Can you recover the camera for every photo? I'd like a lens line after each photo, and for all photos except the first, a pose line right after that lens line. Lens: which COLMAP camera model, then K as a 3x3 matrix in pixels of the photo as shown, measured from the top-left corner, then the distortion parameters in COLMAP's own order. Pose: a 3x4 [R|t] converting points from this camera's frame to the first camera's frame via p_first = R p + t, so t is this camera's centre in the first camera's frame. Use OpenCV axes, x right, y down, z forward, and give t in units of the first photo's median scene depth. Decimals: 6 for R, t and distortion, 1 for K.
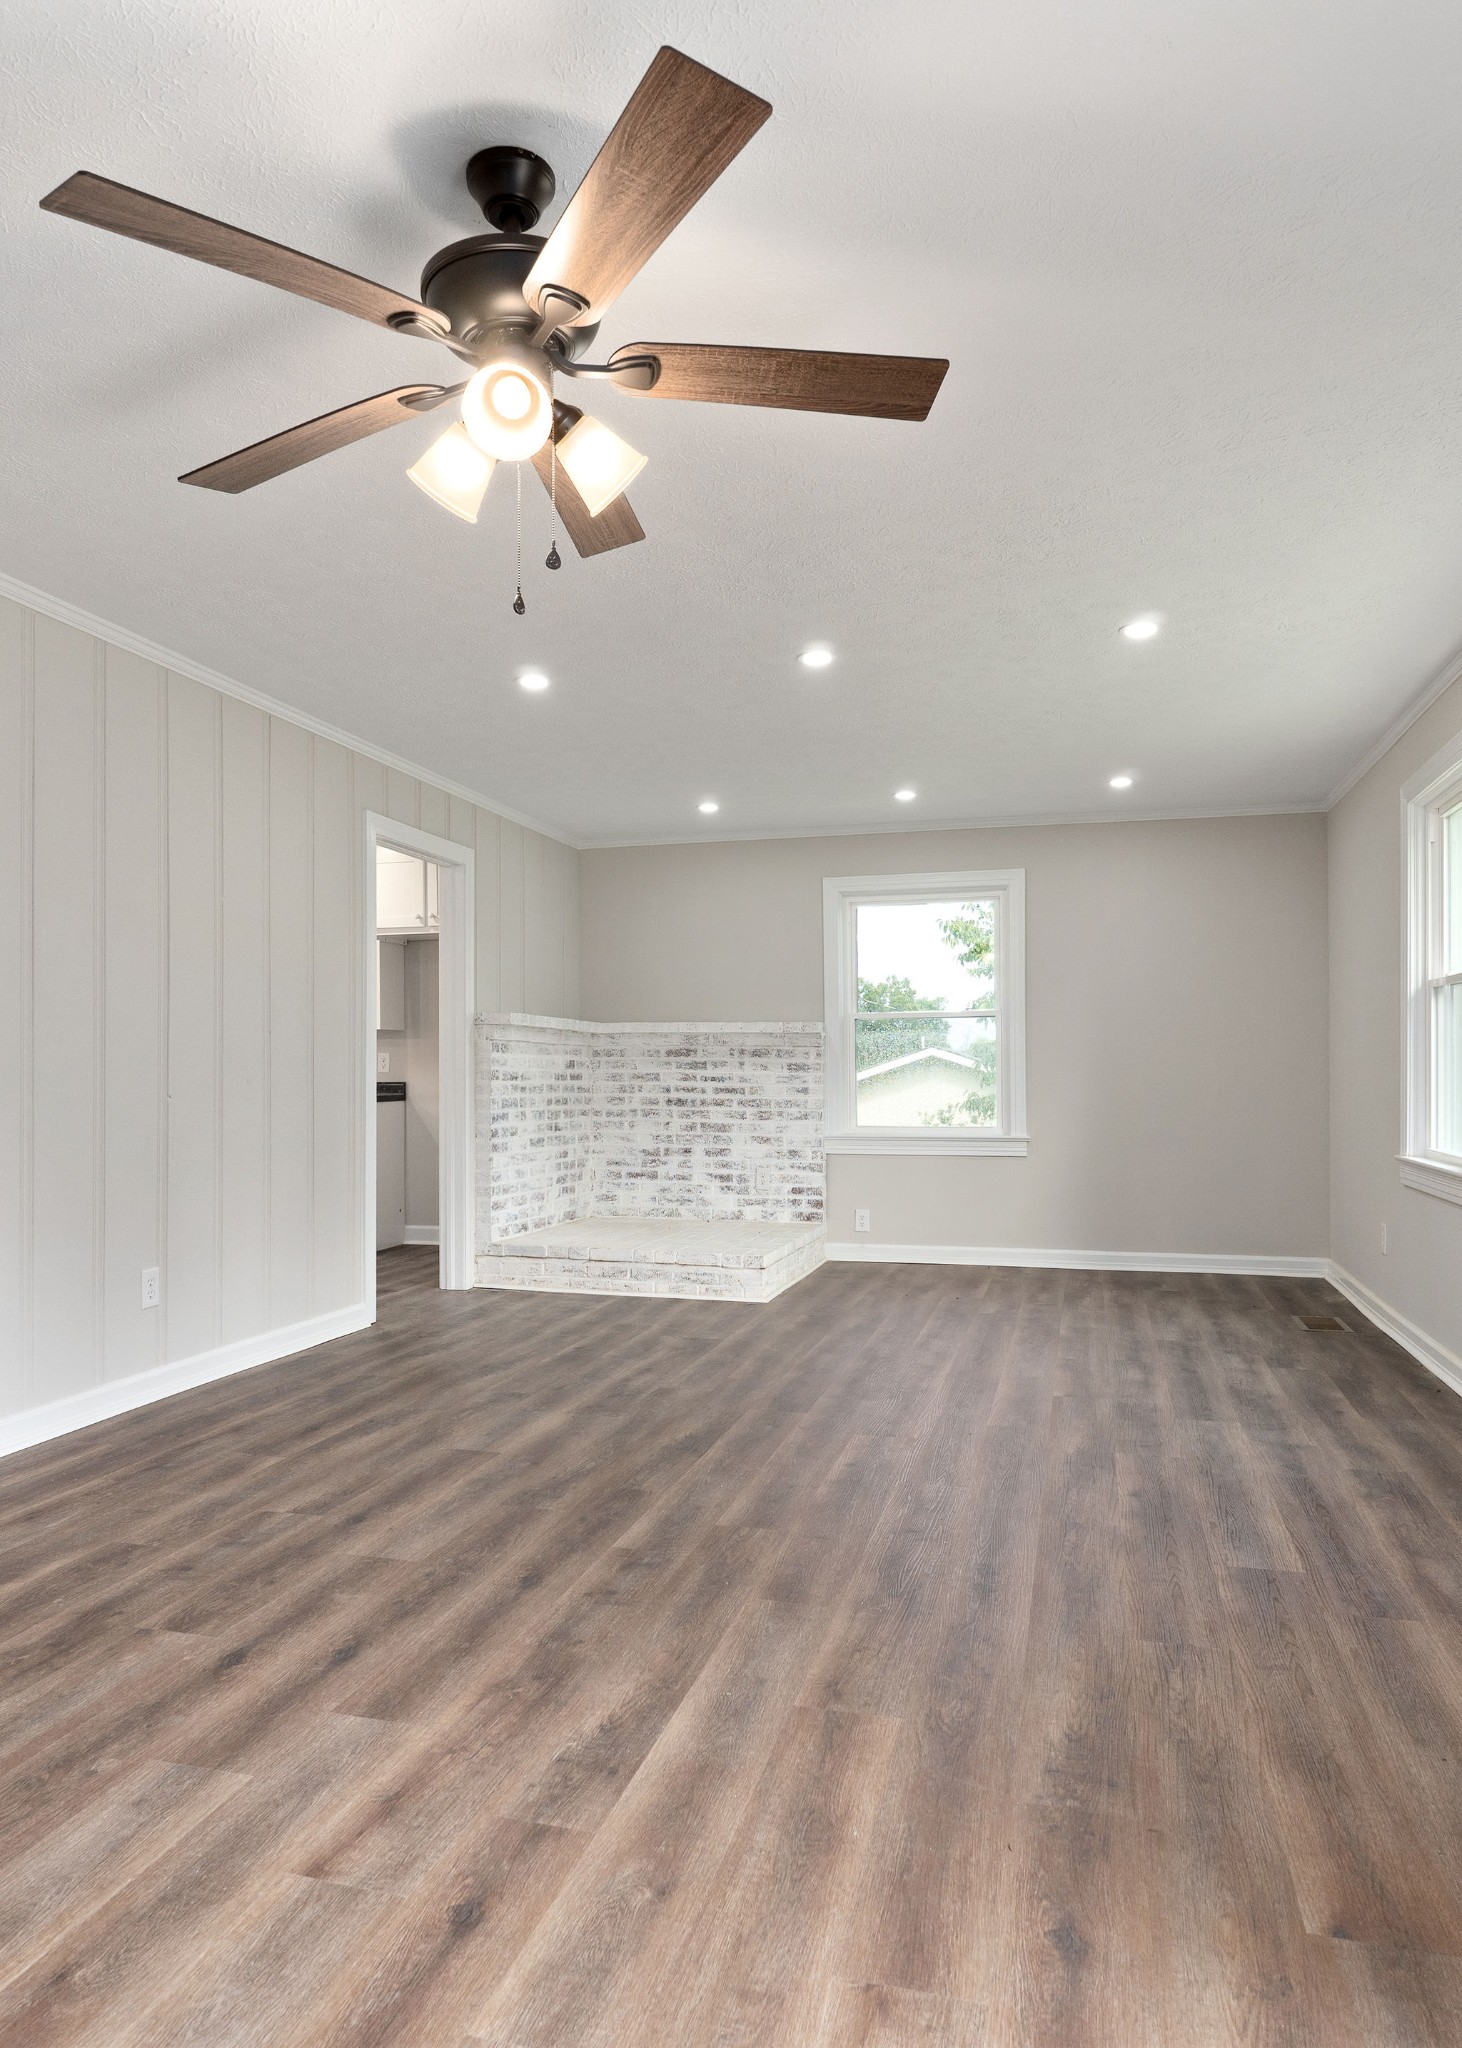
lens RADIAL K [[1311.4, 0, 728.5], [0, 1311.4, 1066.8], [0, 0, 1]] dist [-0.004529, 0.000706]
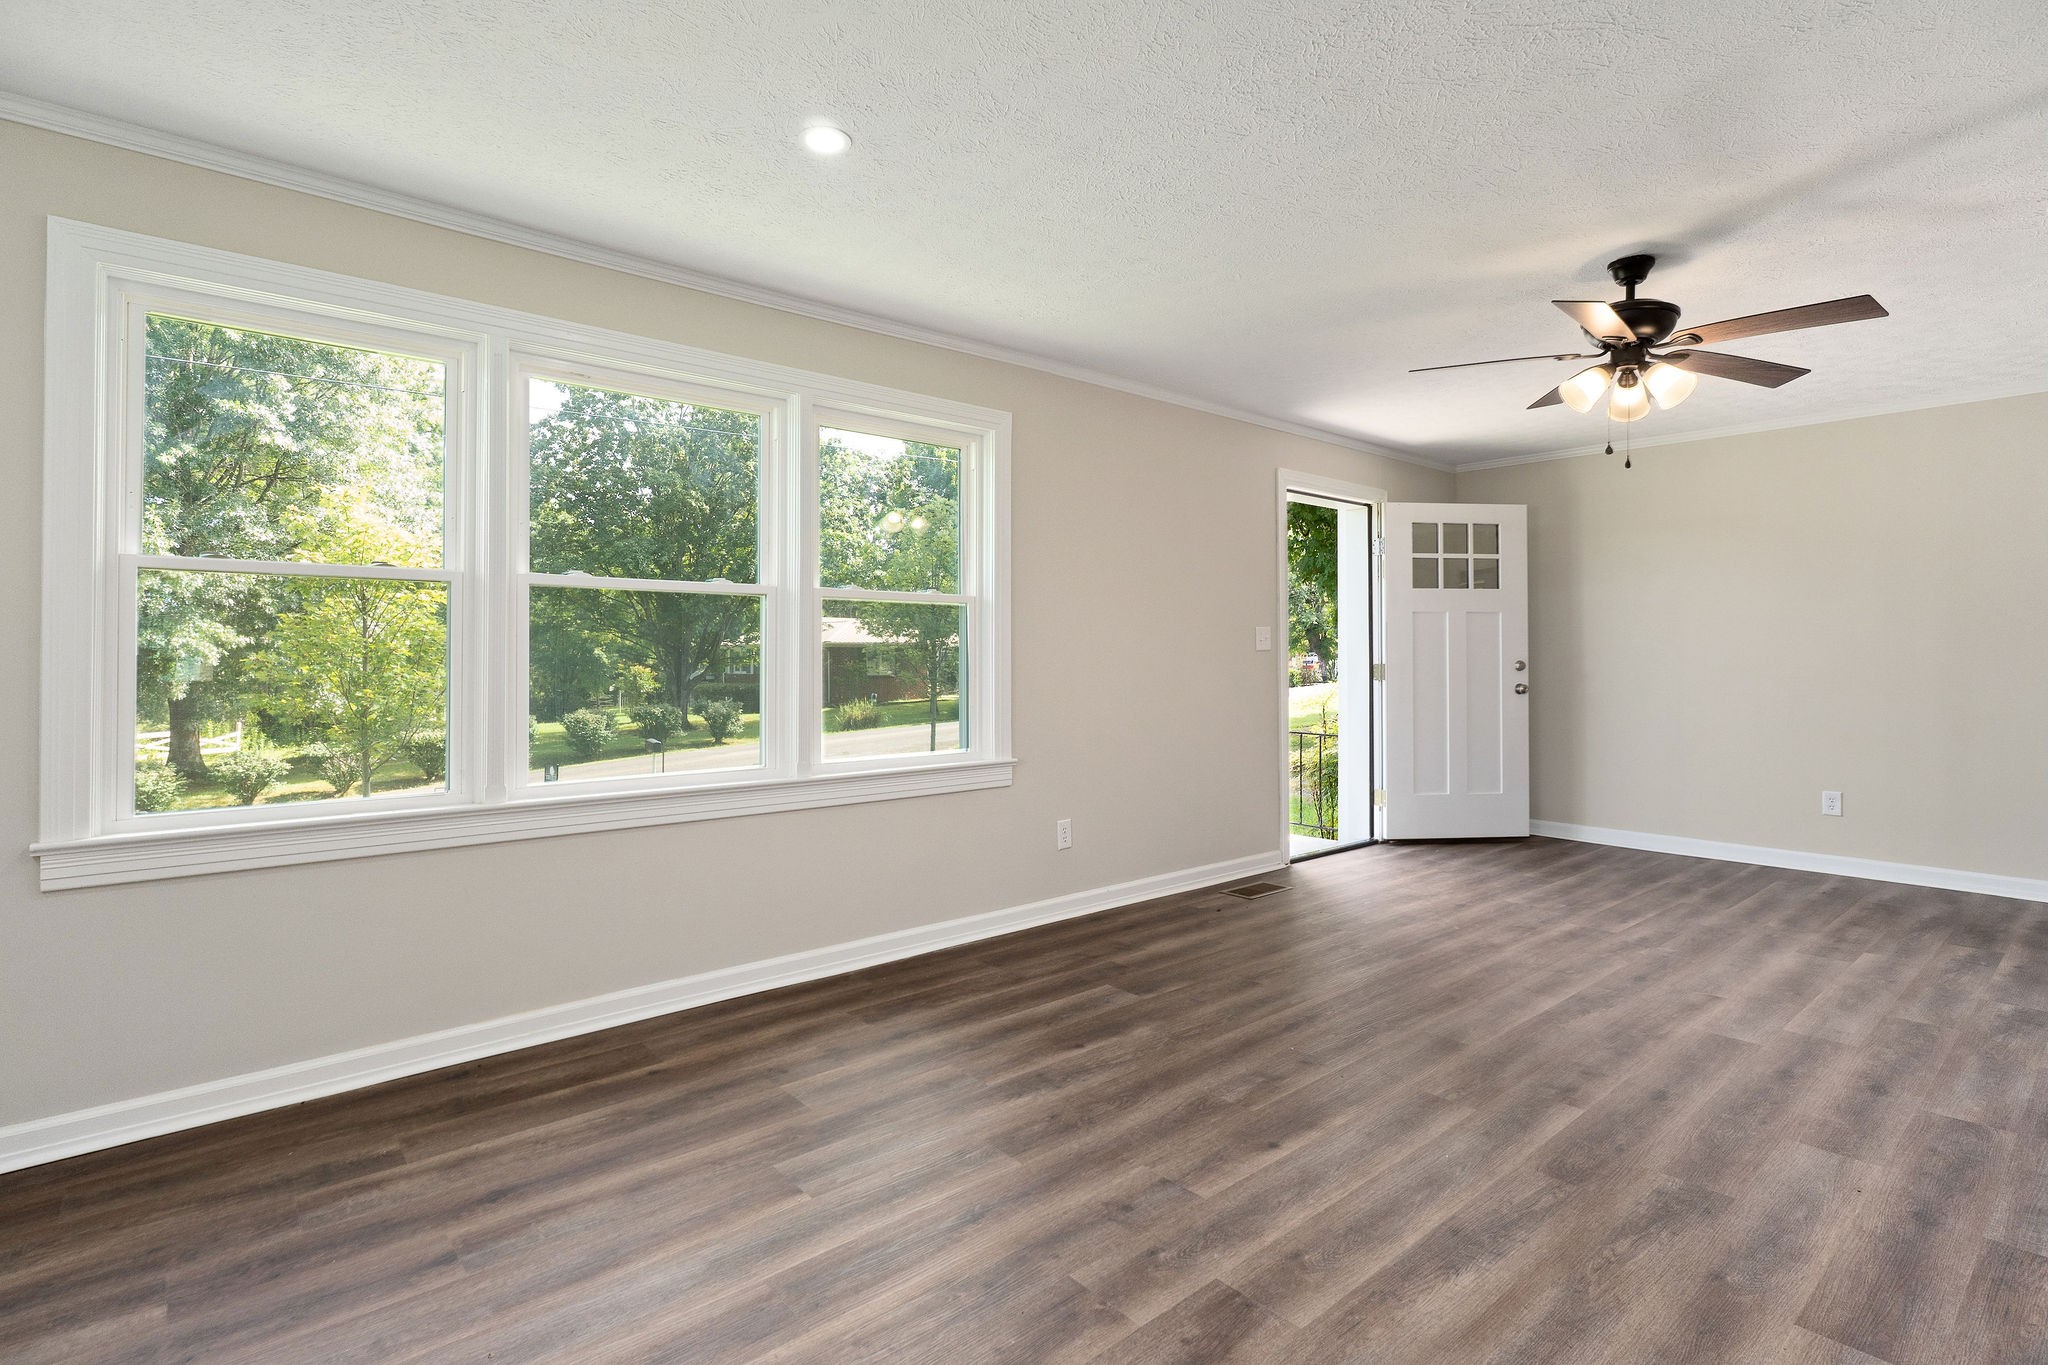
lens RADIAL K [[988.8, 0, 1021.3], [0, 988.8, 655.9], [0, 0, 1]] dist [-0.004259, 0.000021]
pose [[-0.825714, 0.003608, 0.564077, -0.145429], [0.000559, 0.999984, -0.005578, -0.019730], [-0.564088, -0.004291, -0.825703, 1.705460]]
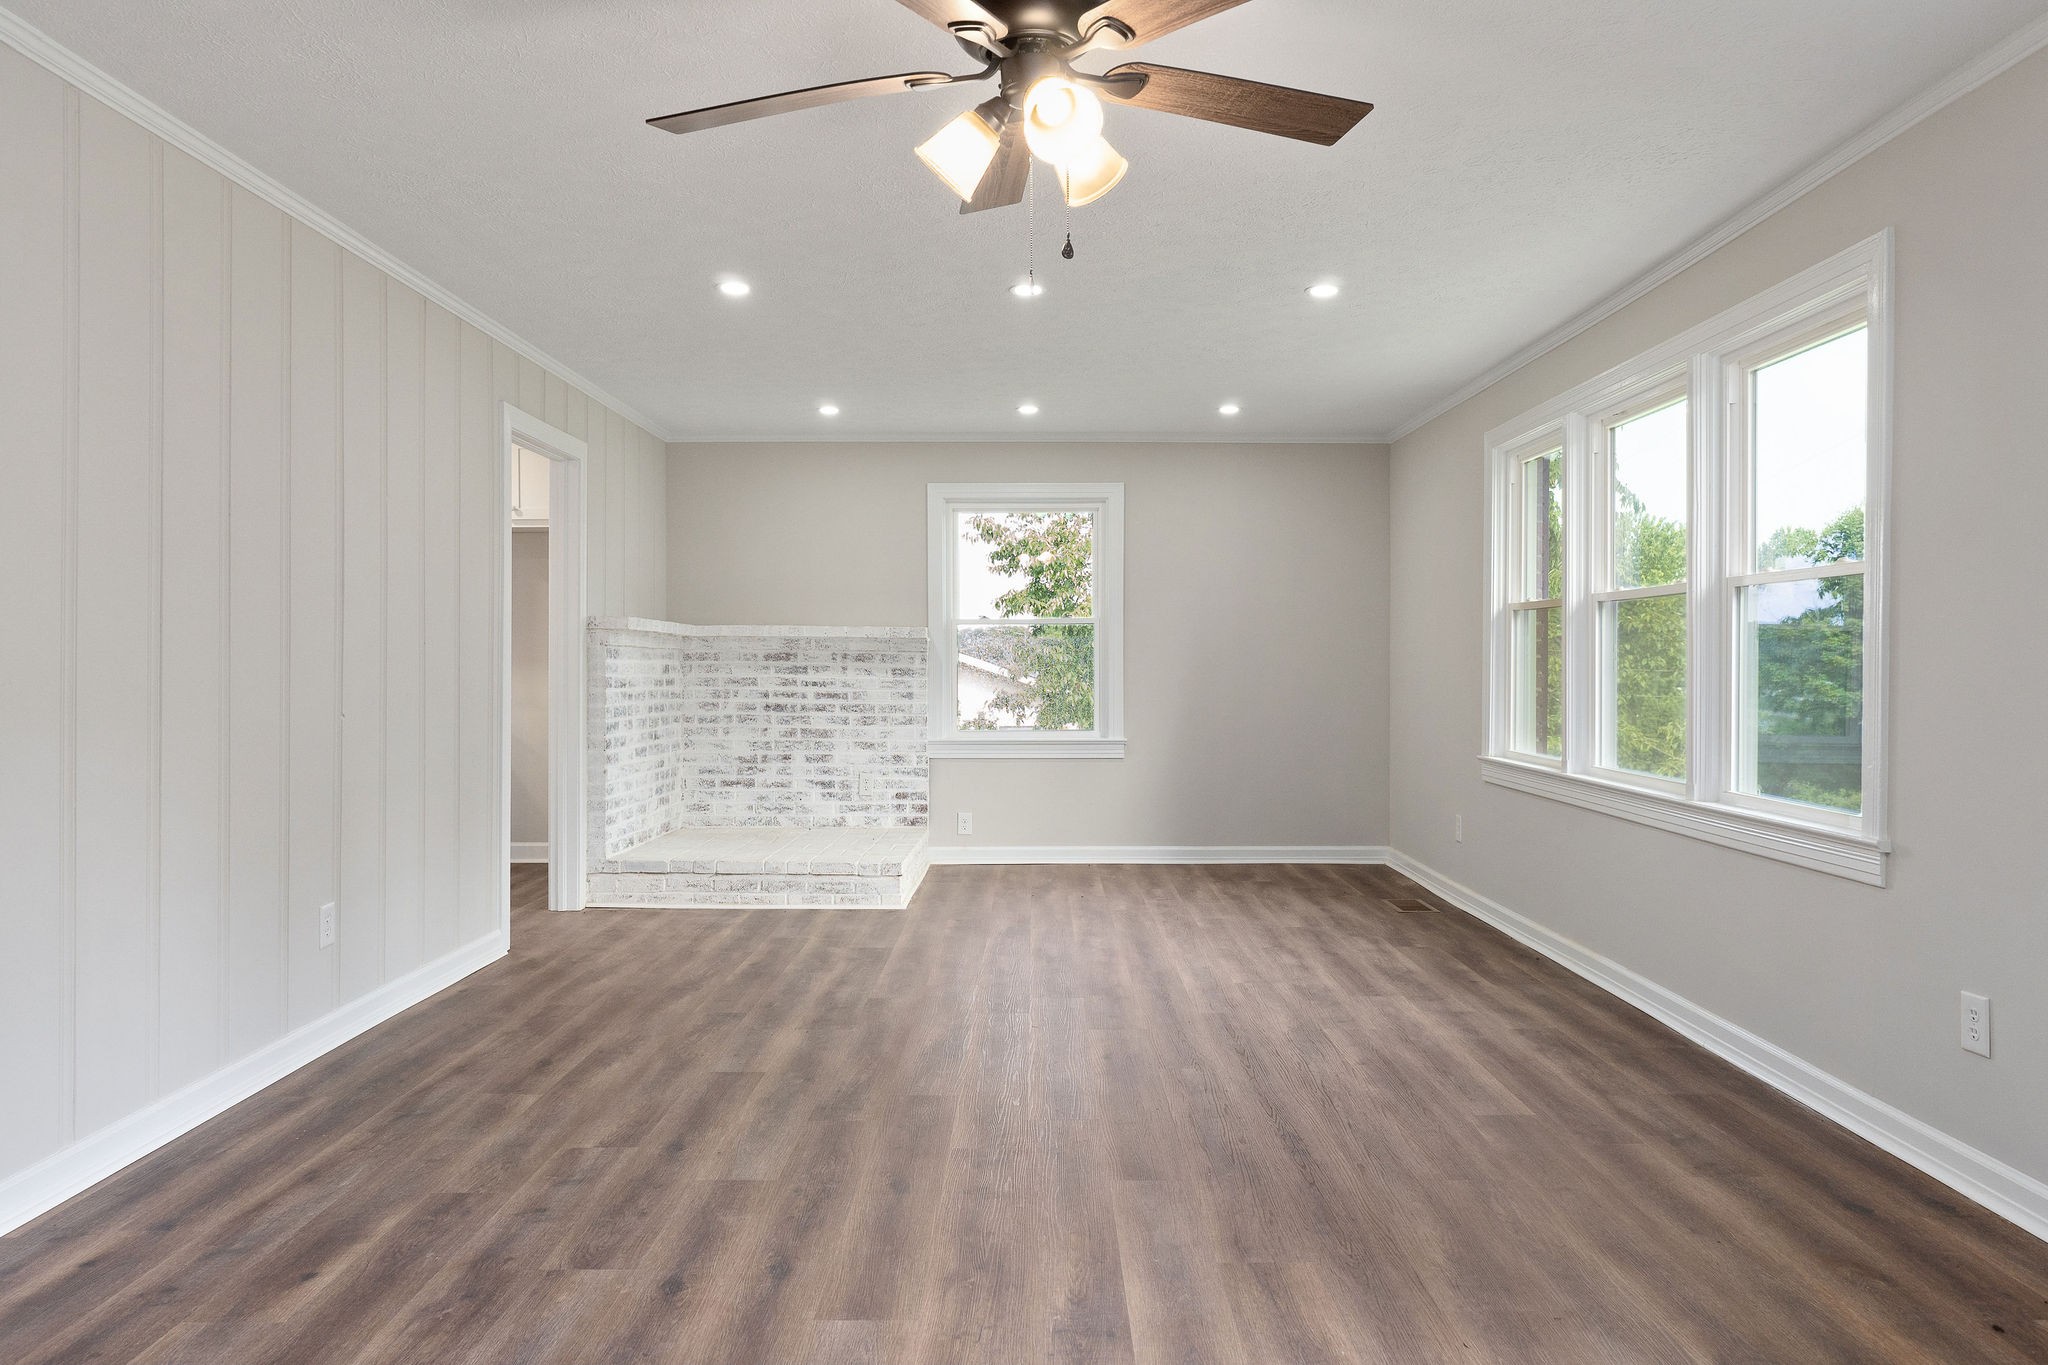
lens RADIAL K [[1361.4, 0, 1047.4], [0, 1361.4, 667.2], [0, 0, 1]] dist [-0.003210, -0.003069]
pose [[0.962280, 0.002312, 0.272052, -0.268348], [-0.004398, 0.999965, 0.007057, -0.024808], [-0.272026, -0.007988, 0.962257, -0.060738]]
